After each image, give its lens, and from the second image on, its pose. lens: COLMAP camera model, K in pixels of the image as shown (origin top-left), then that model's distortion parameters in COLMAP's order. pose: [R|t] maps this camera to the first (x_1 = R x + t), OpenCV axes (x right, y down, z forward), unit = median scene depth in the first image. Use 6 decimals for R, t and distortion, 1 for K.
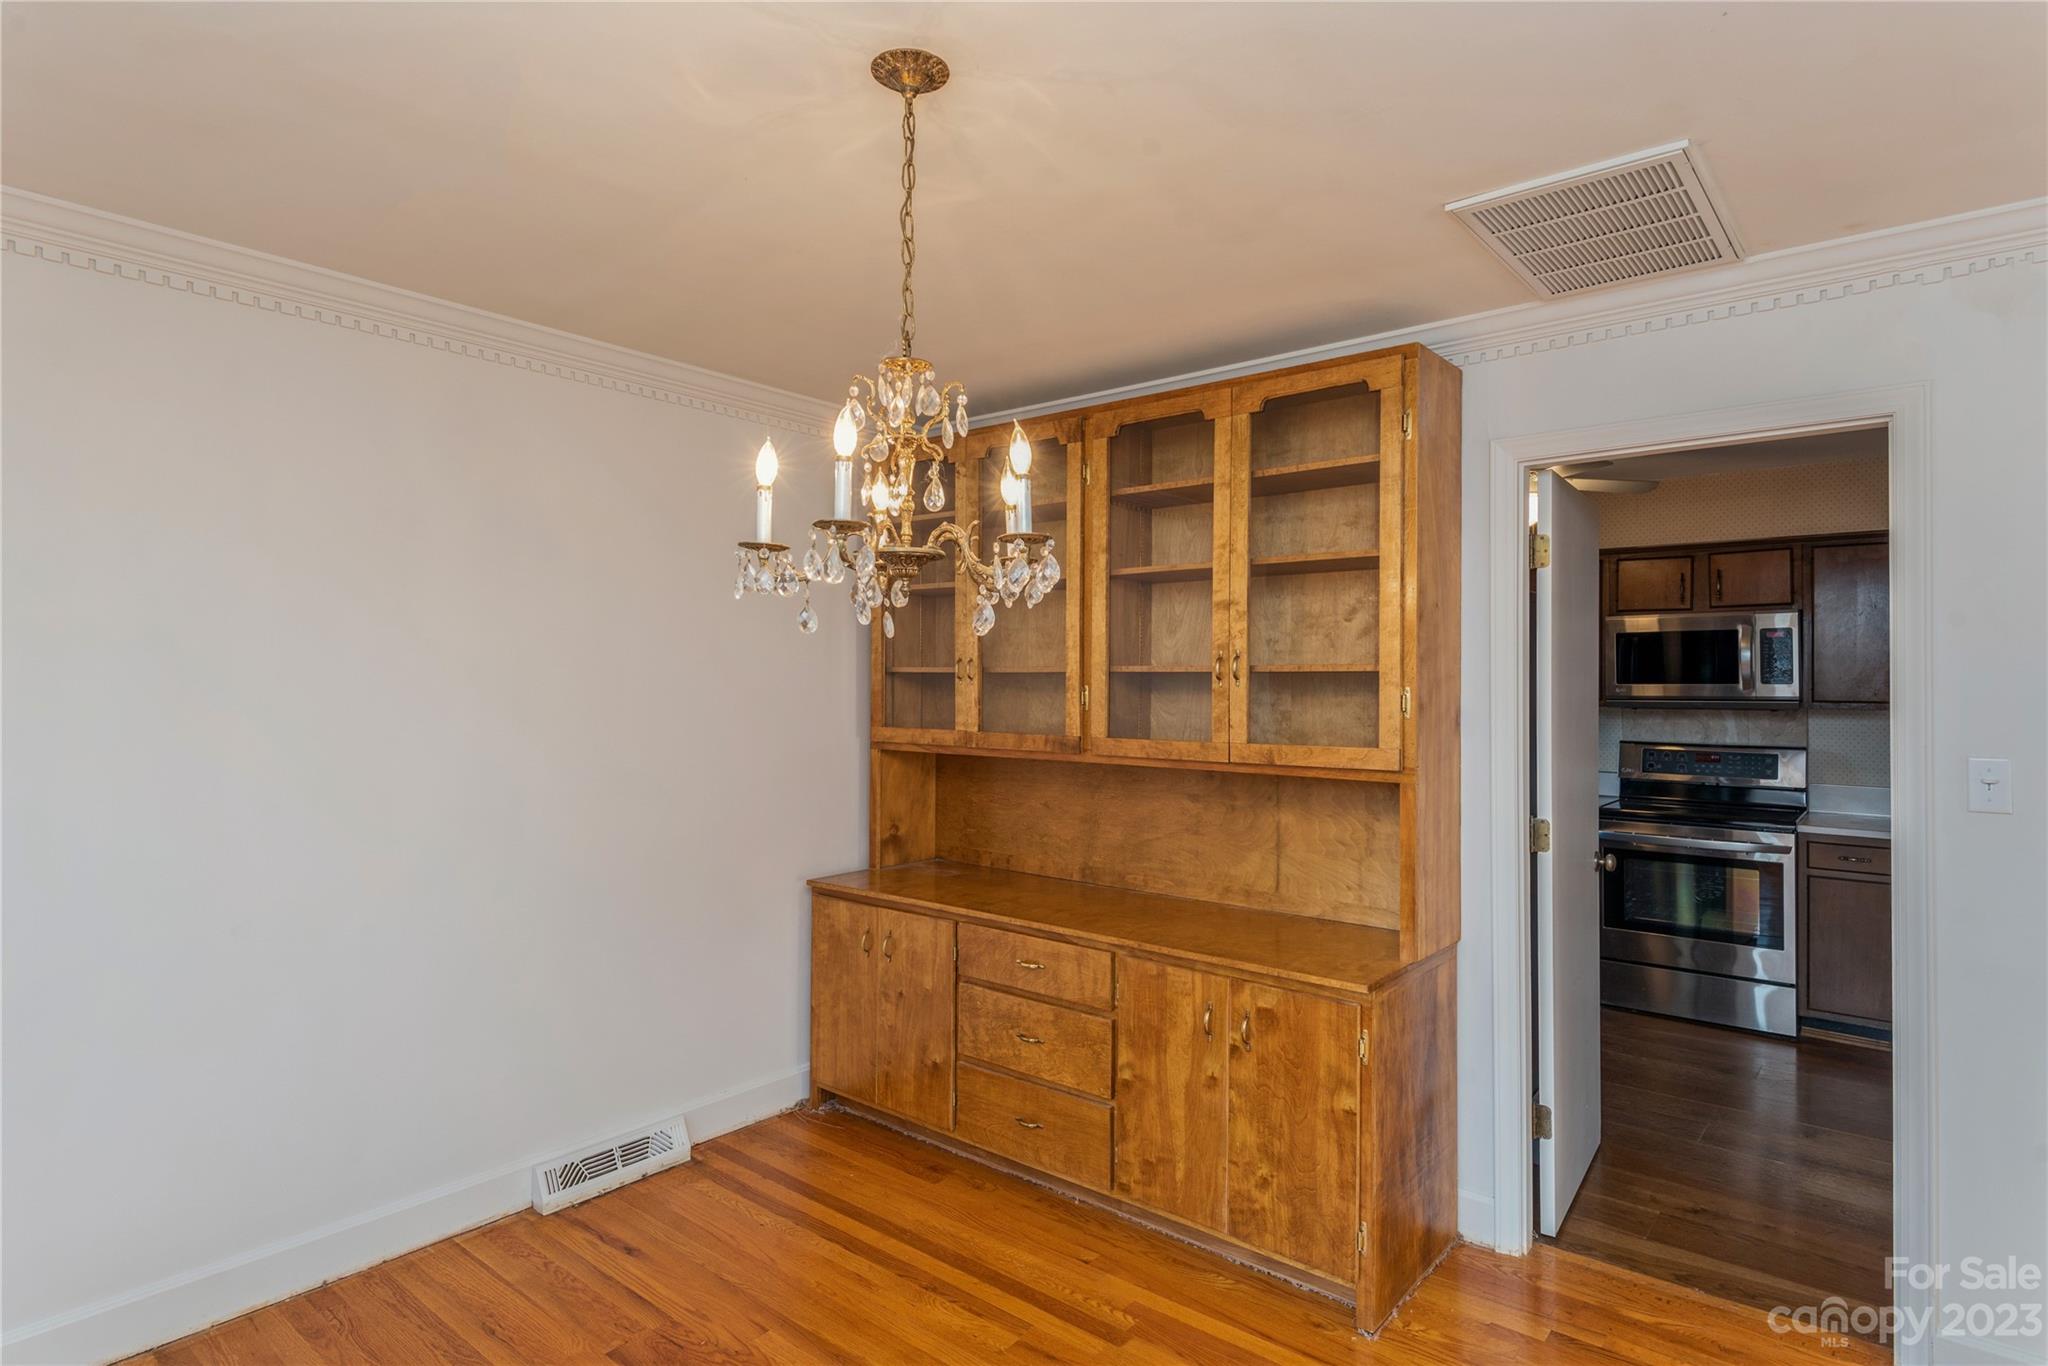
lens RADIAL K [[1074.3, 0, 1034.0], [0, 1074.3, 674.4], [0, 0, 1]] dist [0.006028, 0.000051]
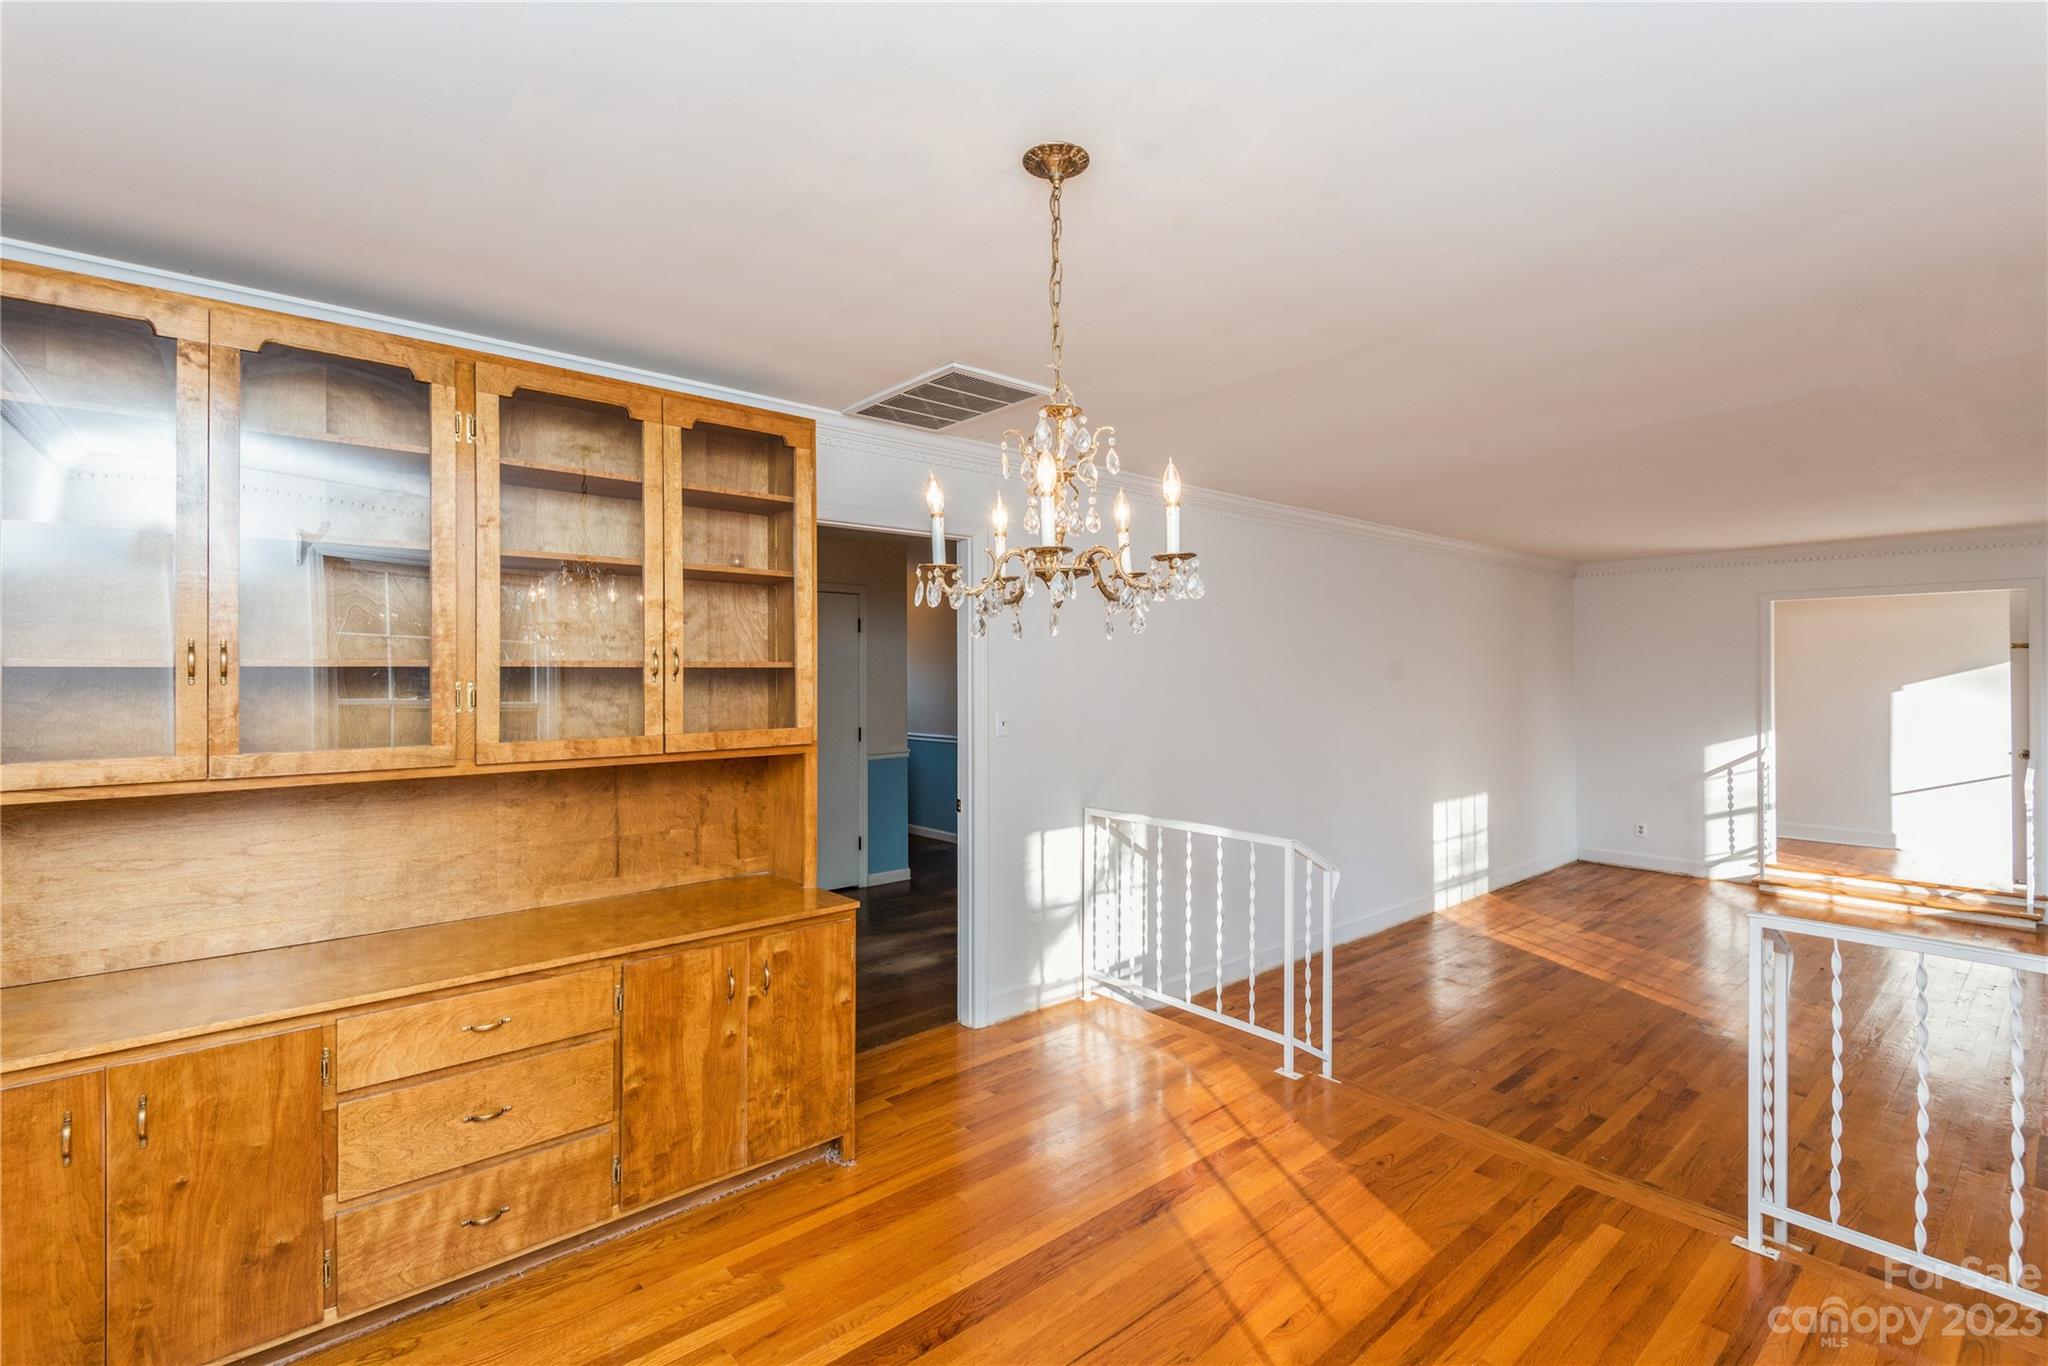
lens RADIAL K [[938.7, 0, 1026.3], [0, 938.7, 673.0], [0, 0, 1]] dist [0.009810, -0.006725]
pose [[0.154690, -0.005473, 0.987948, -0.698941], [-0.006025, 0.999961, 0.006483, -0.005322], [-0.987945, -0.006956, 0.154651, 0.523166]]
